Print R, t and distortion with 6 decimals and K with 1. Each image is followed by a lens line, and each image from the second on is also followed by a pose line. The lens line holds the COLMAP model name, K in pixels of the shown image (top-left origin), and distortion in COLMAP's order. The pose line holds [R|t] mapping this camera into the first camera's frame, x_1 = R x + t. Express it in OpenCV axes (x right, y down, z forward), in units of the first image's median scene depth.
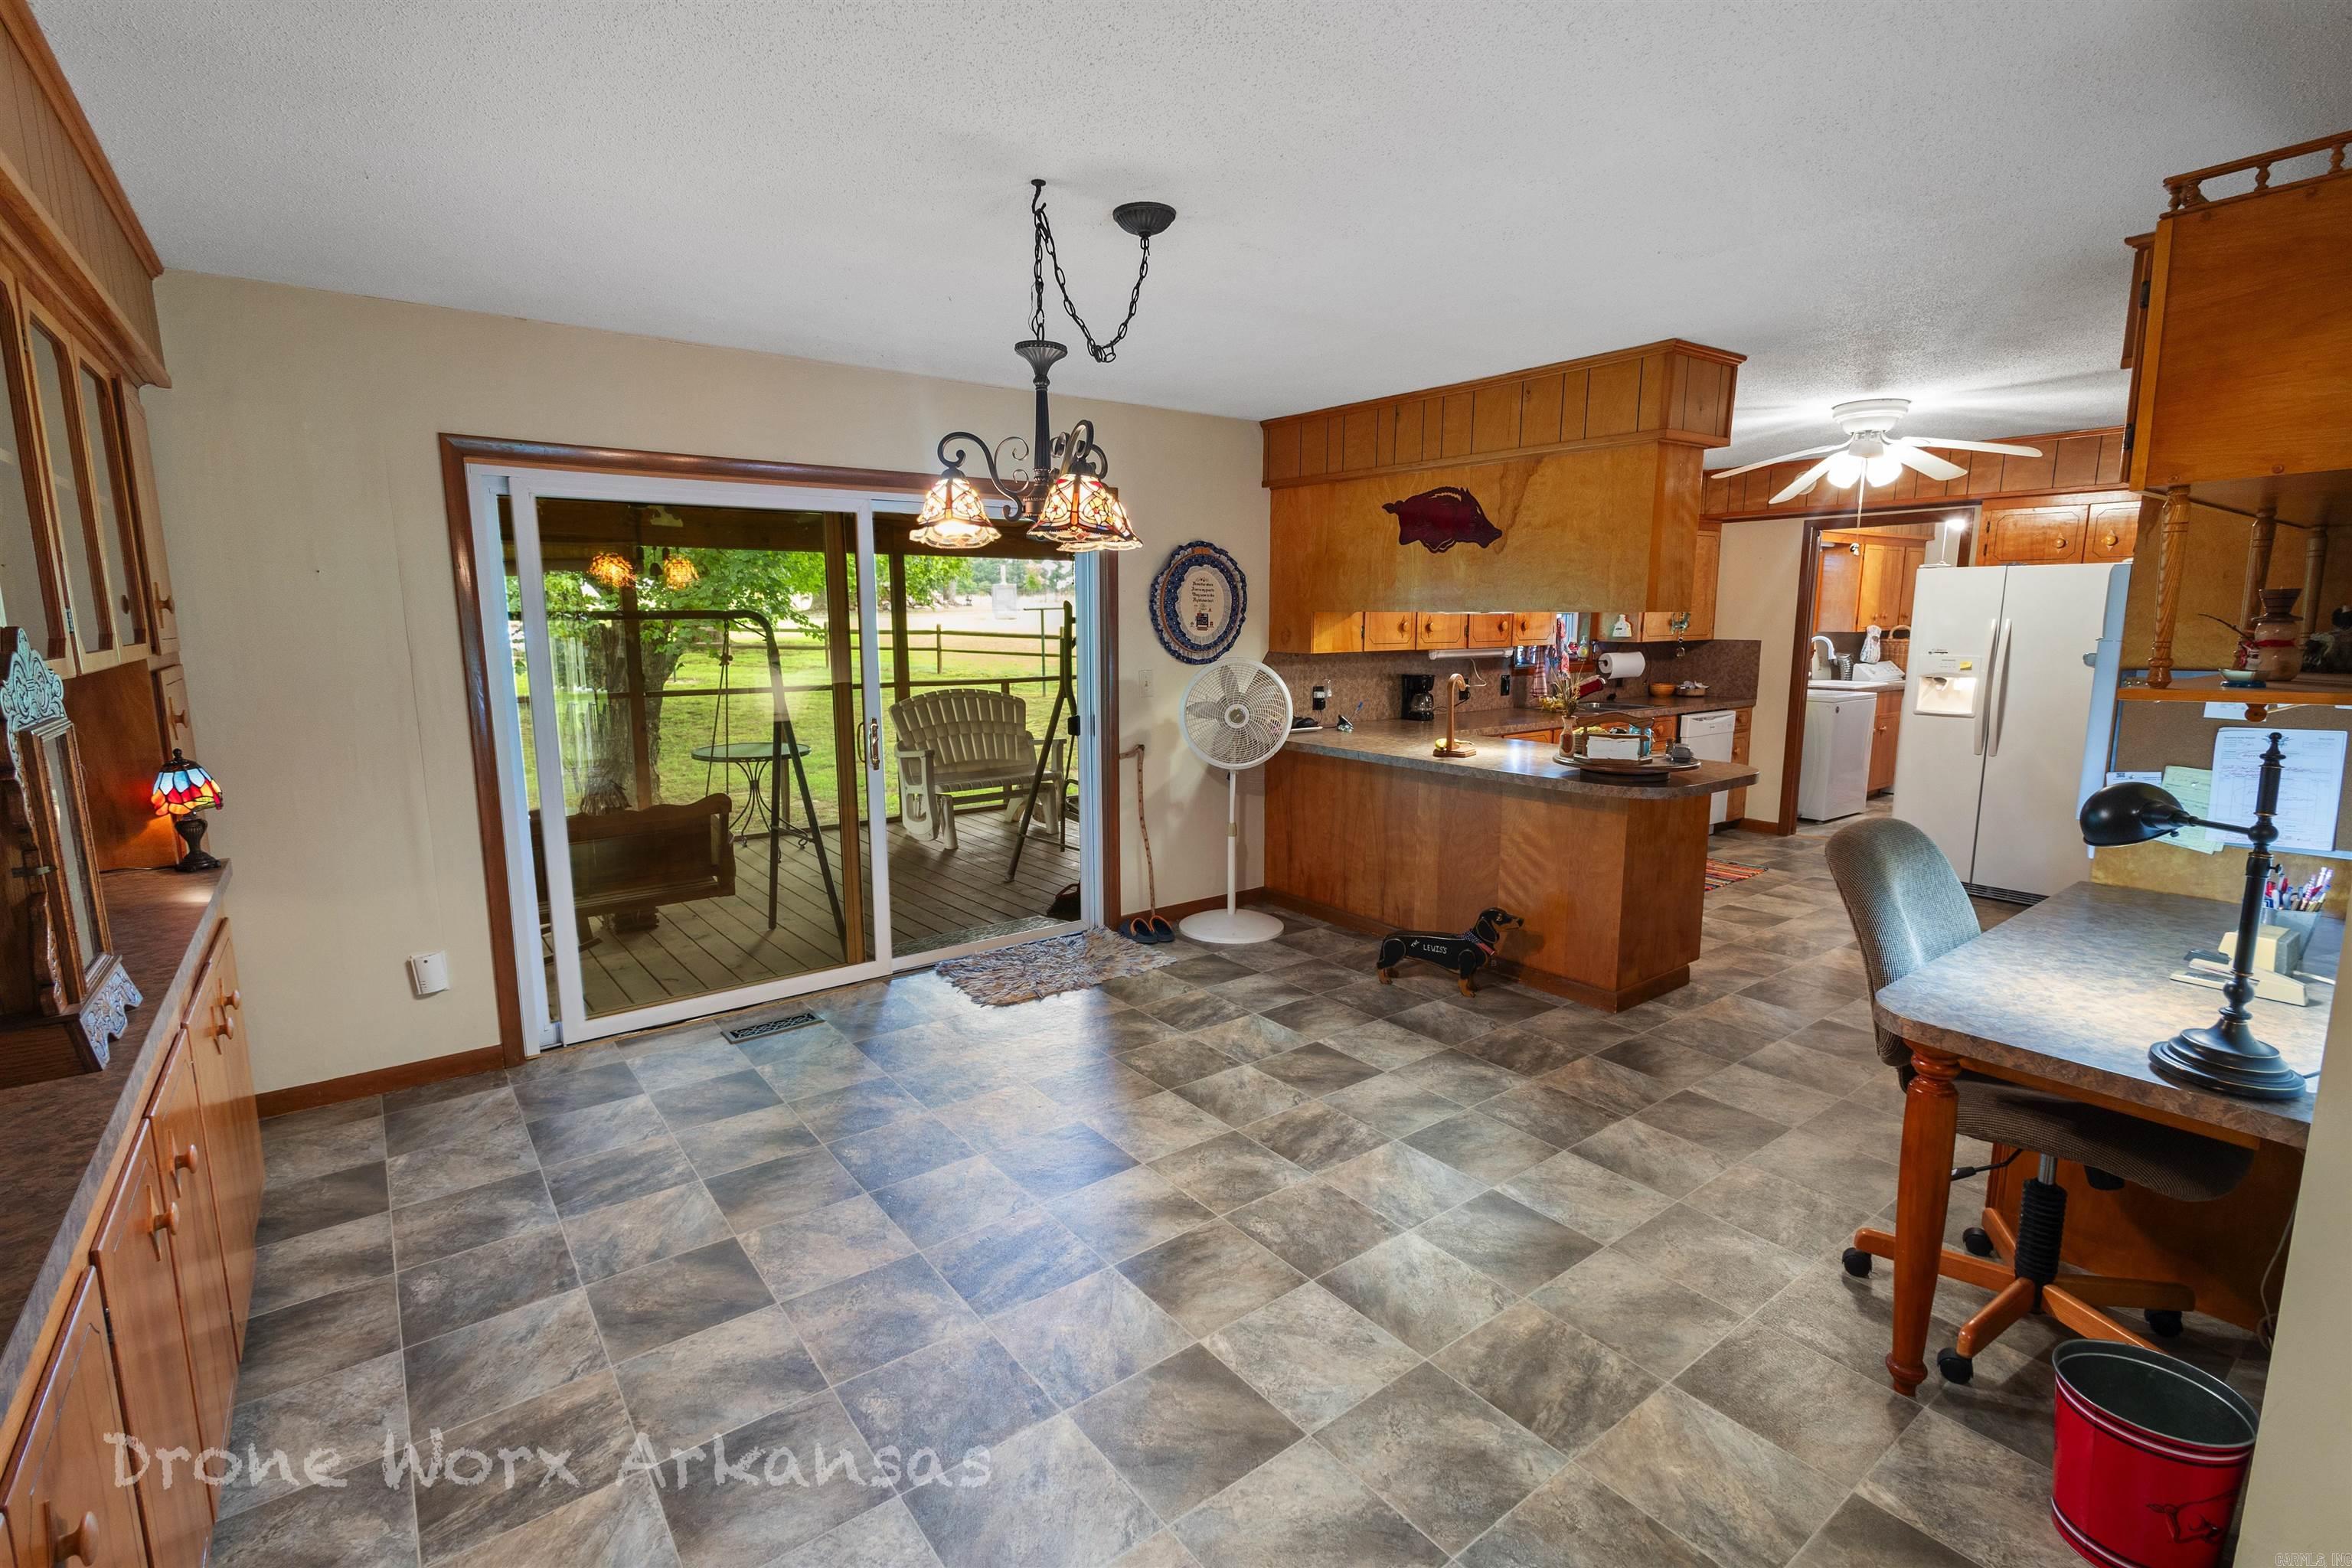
lens RADIAL K [[1079.3, 0, 1182.0], [0, 1079.3, 785.6], [0, 0, 1]] dist [0.021488, -0.006677]
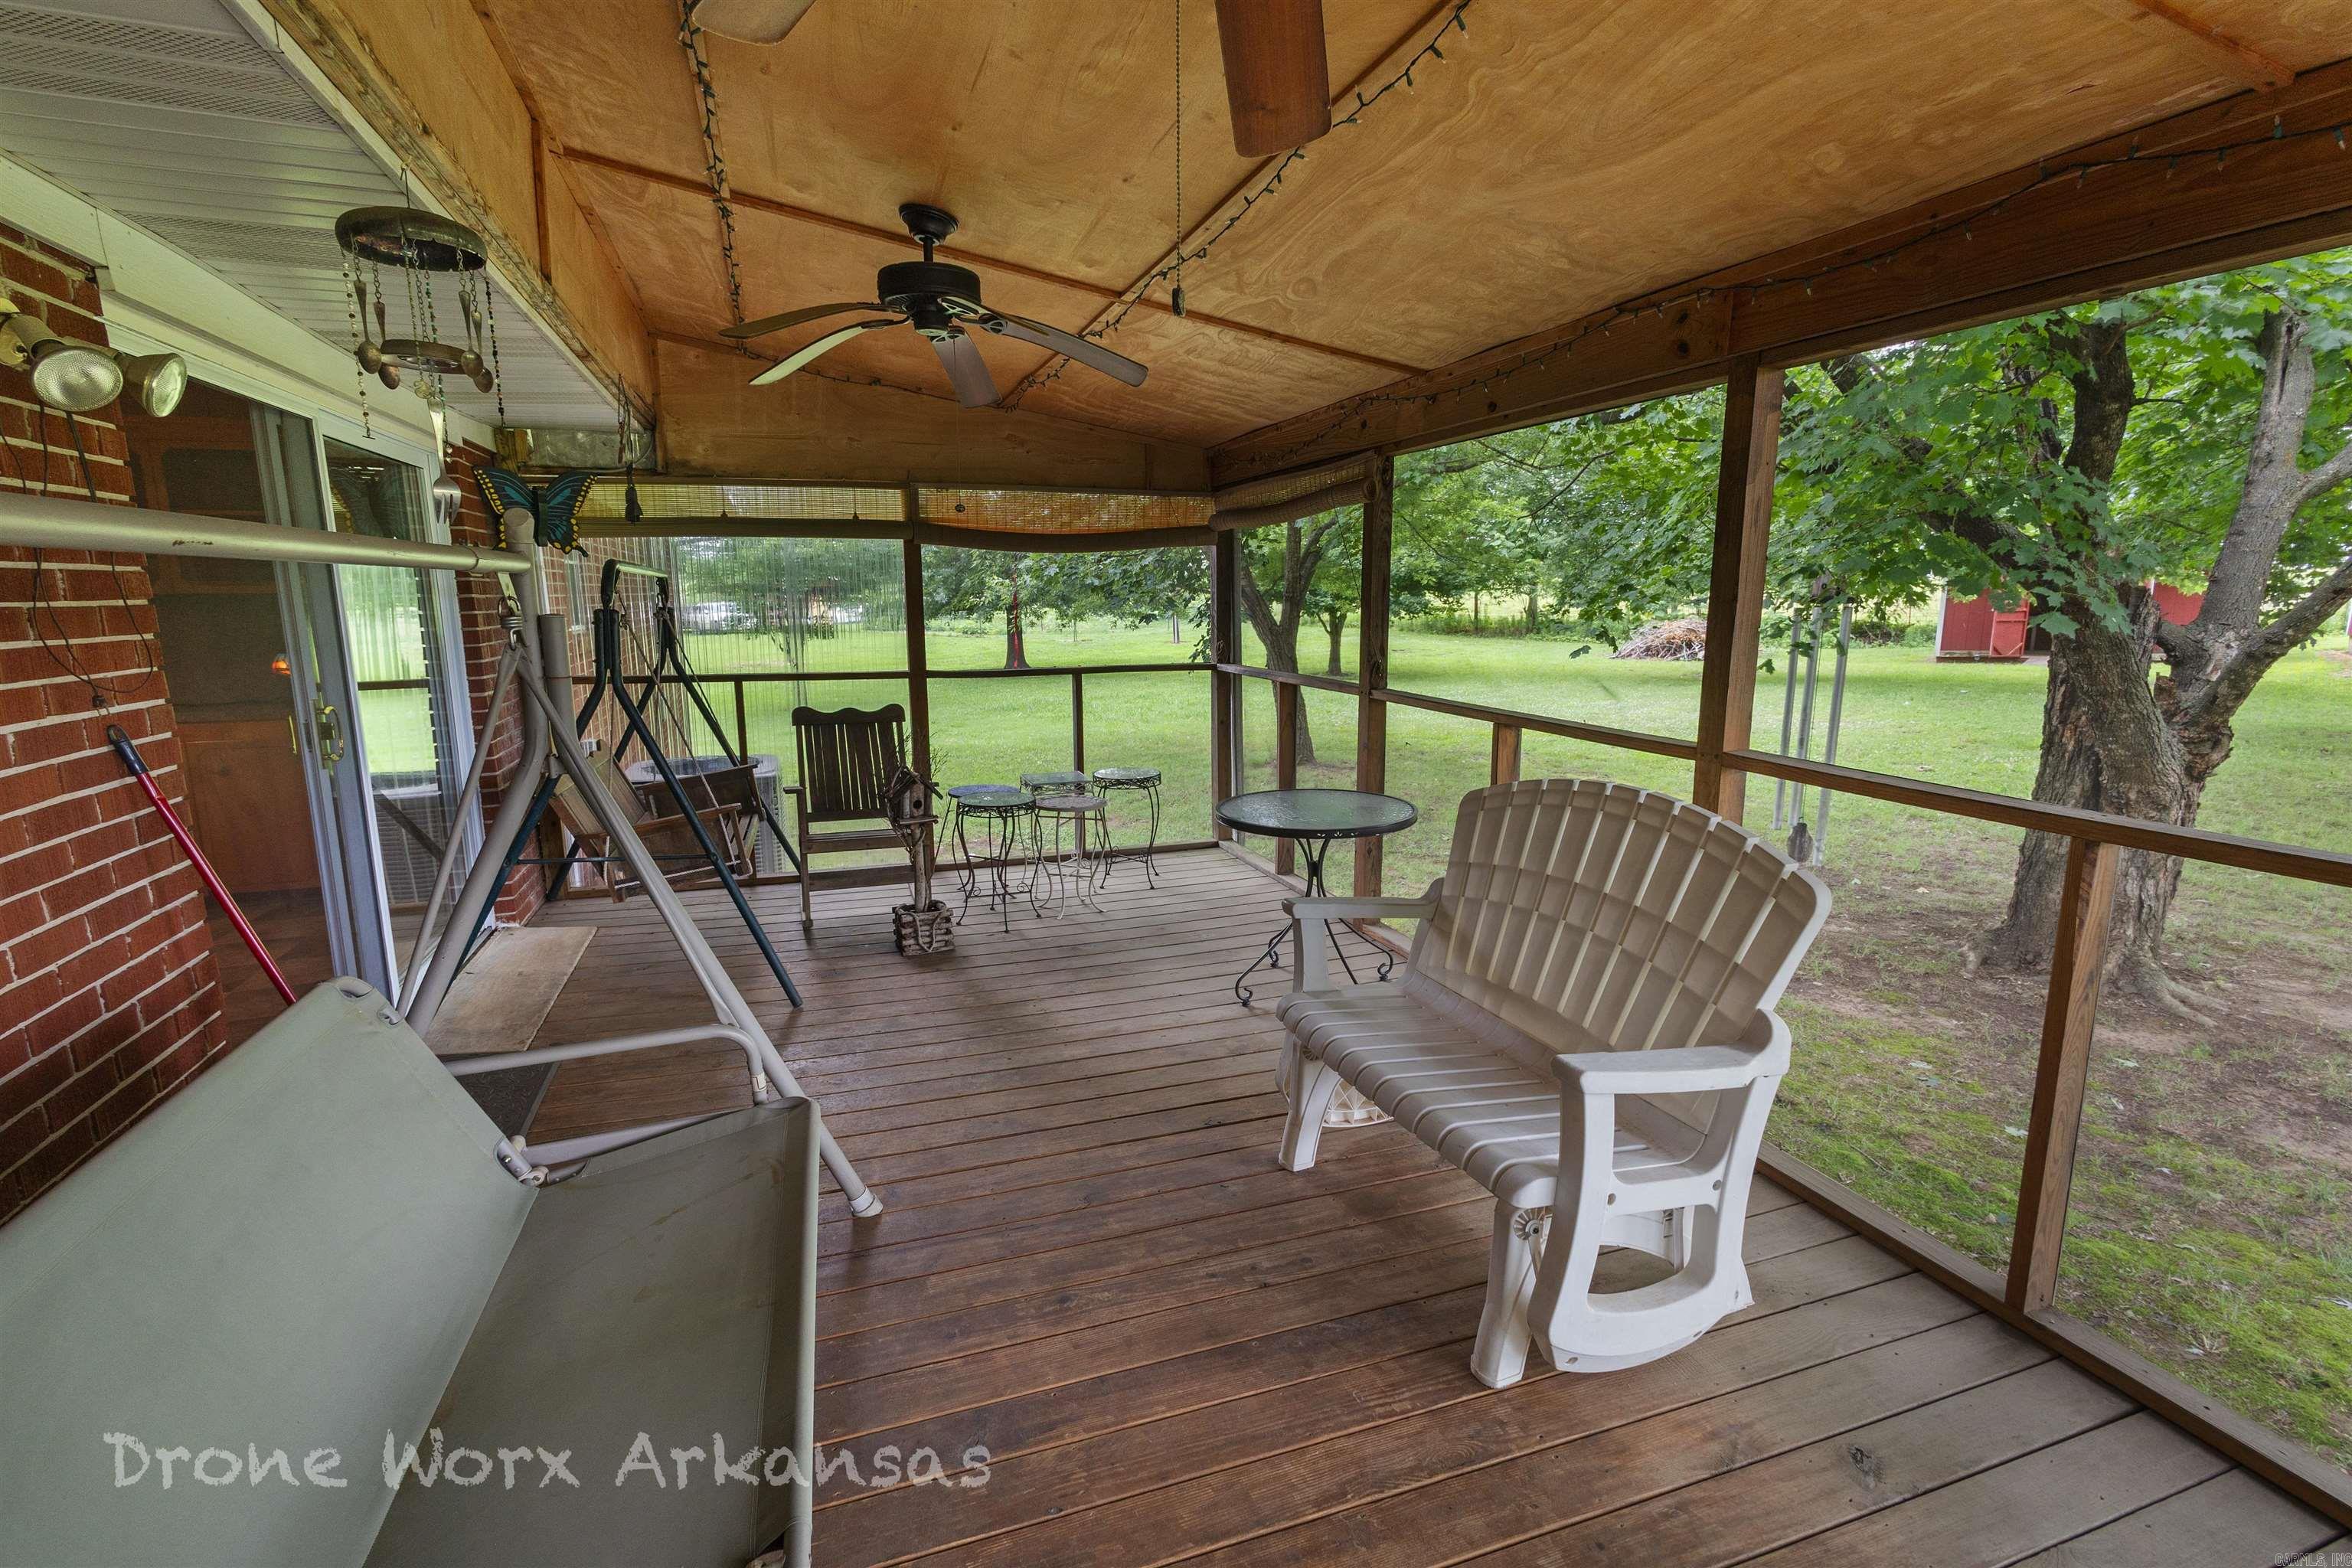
lens RADIAL K [[1077.1, 0, 1173.3], [0, 1077.1, 785.7], [0, 0, 1]] dist [0.014779, -0.004015]
pose [[-0.311576, 0.174160, -0.934125, 0.198202], [-0.144121, 0.963026, 0.227620, -0.222229], [0.939228, 0.205547, -0.274955, 1.498438]]
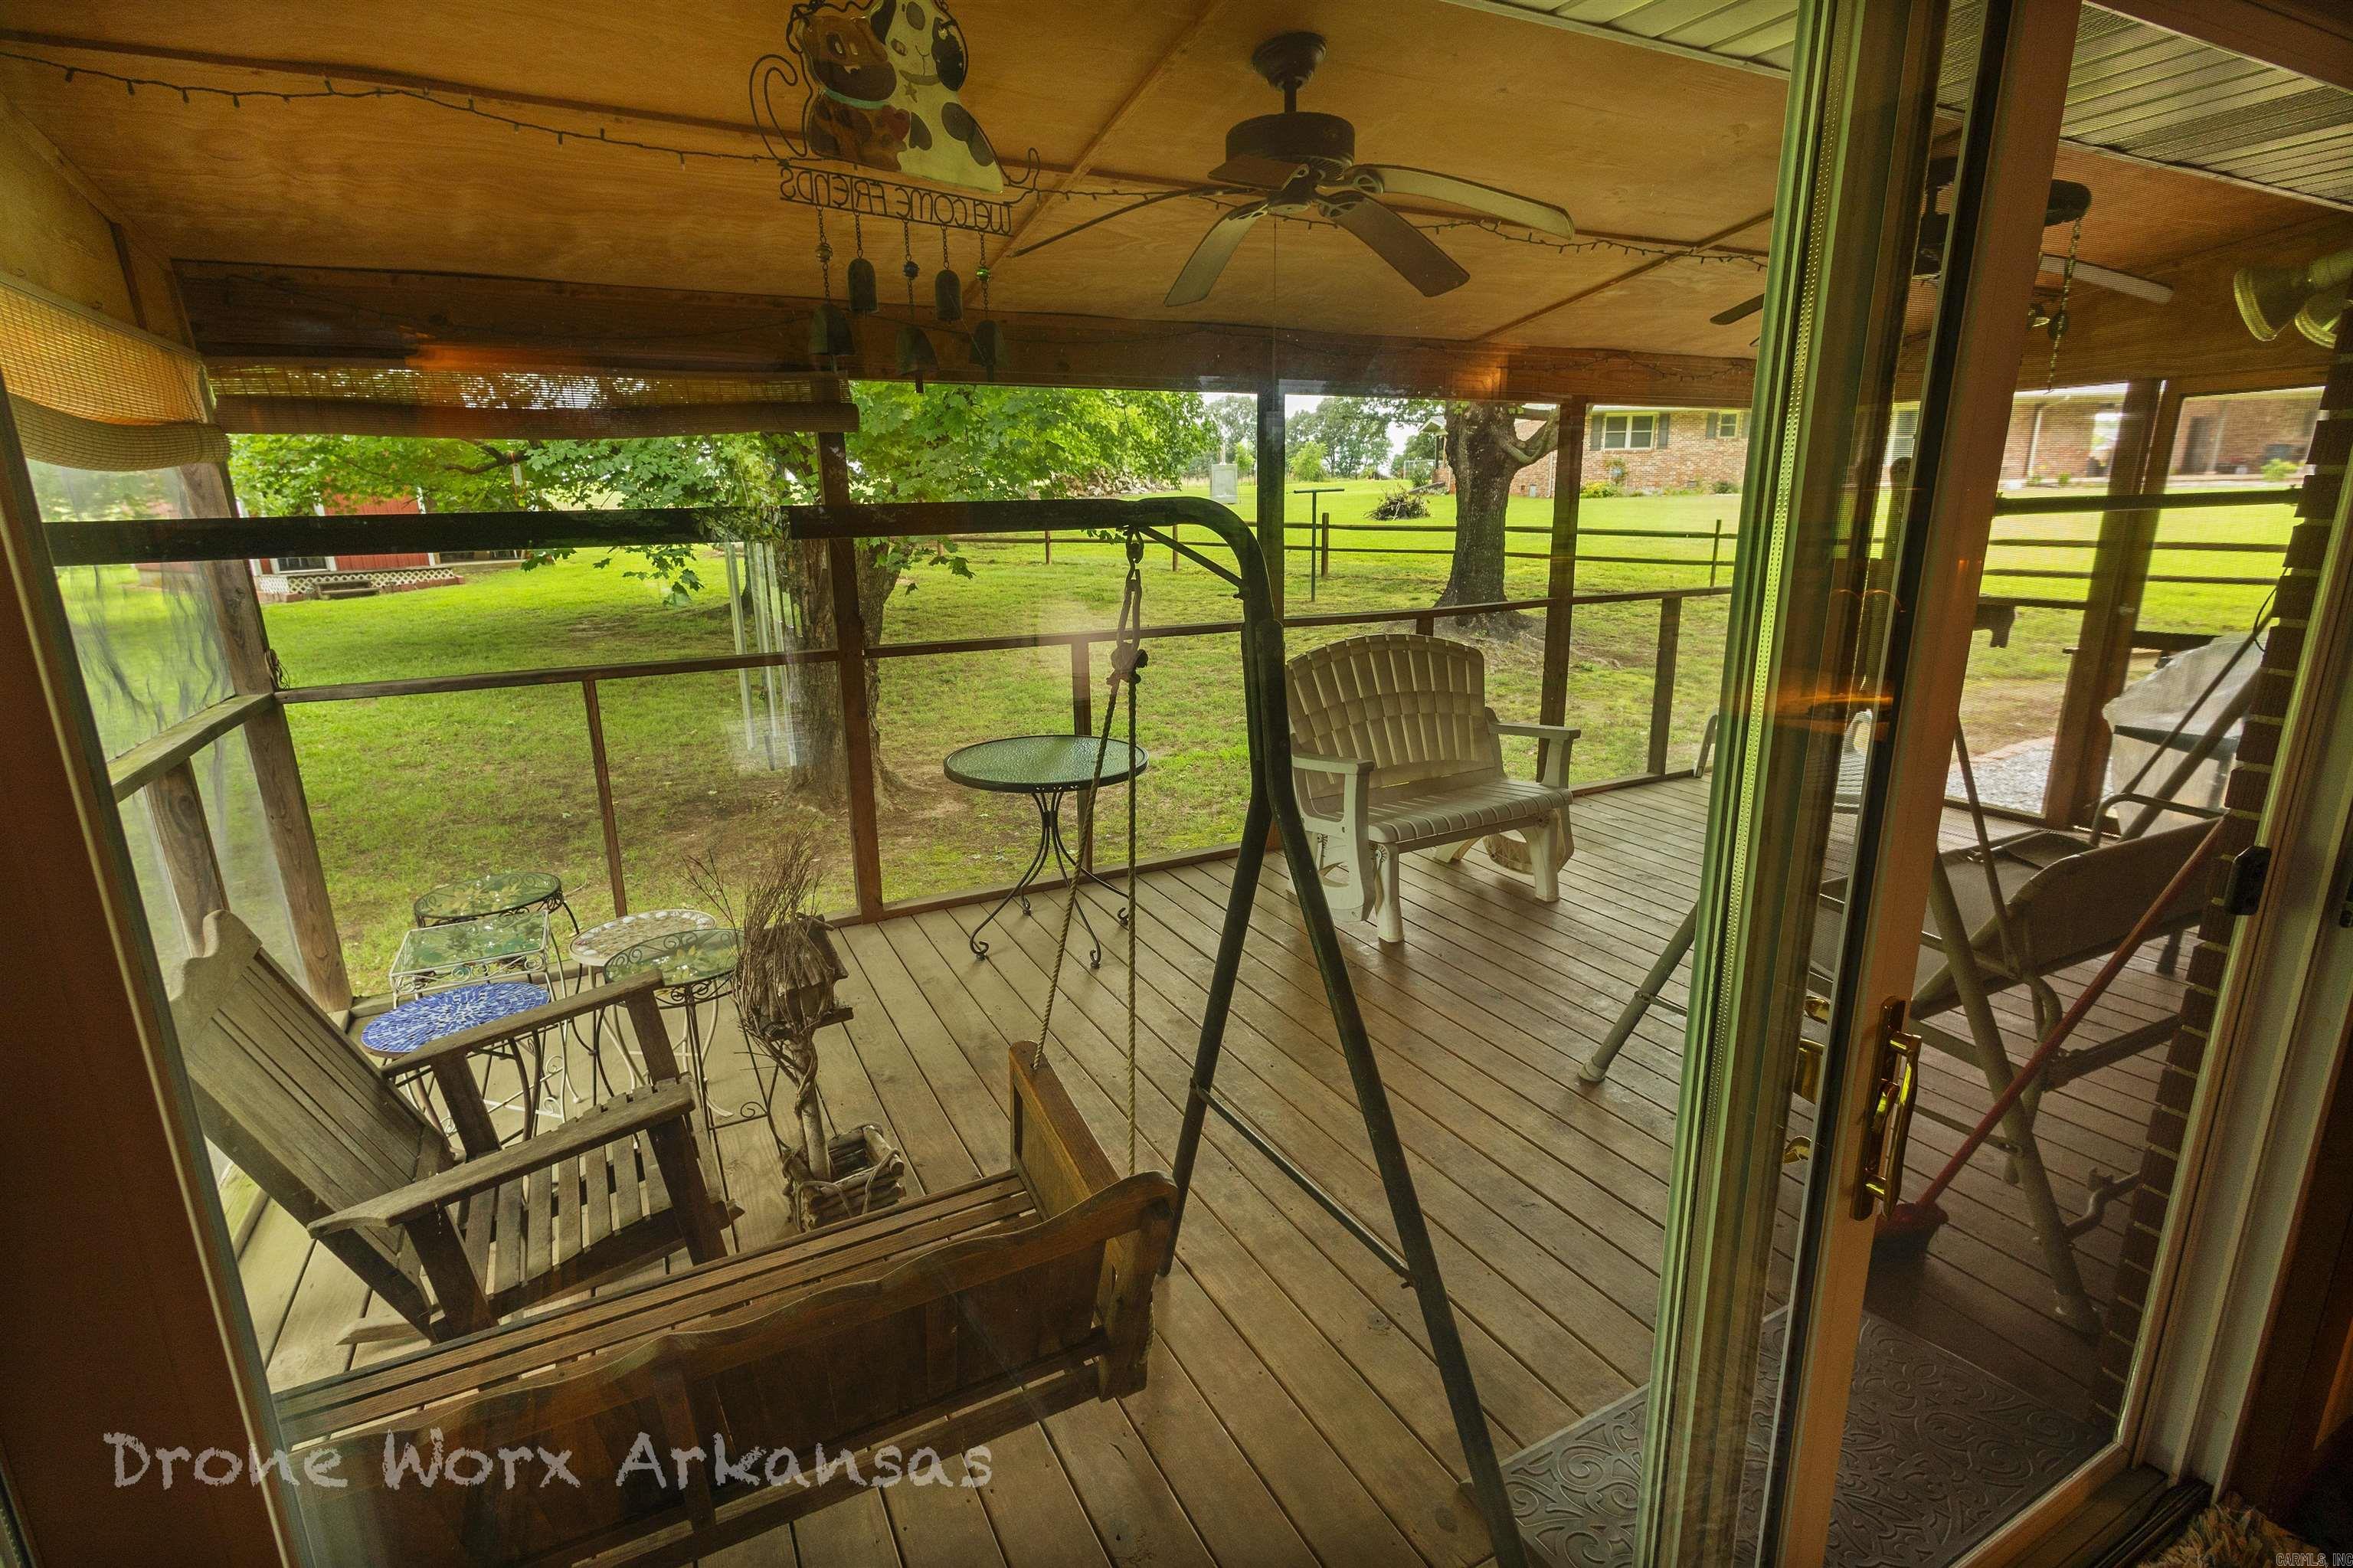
lens RADIAL K [[1098.5, 0, 1181.2], [0, 1098.5, 789.7], [0, 0, 1]] dist [0.012075, -0.000118]
pose [[0.985050, 0.031676, -0.169331, -0.326580], [-0.014139, 0.994499, 0.103791, -0.104889], [0.171687, -0.099845, 0.980079, 0.644422]]
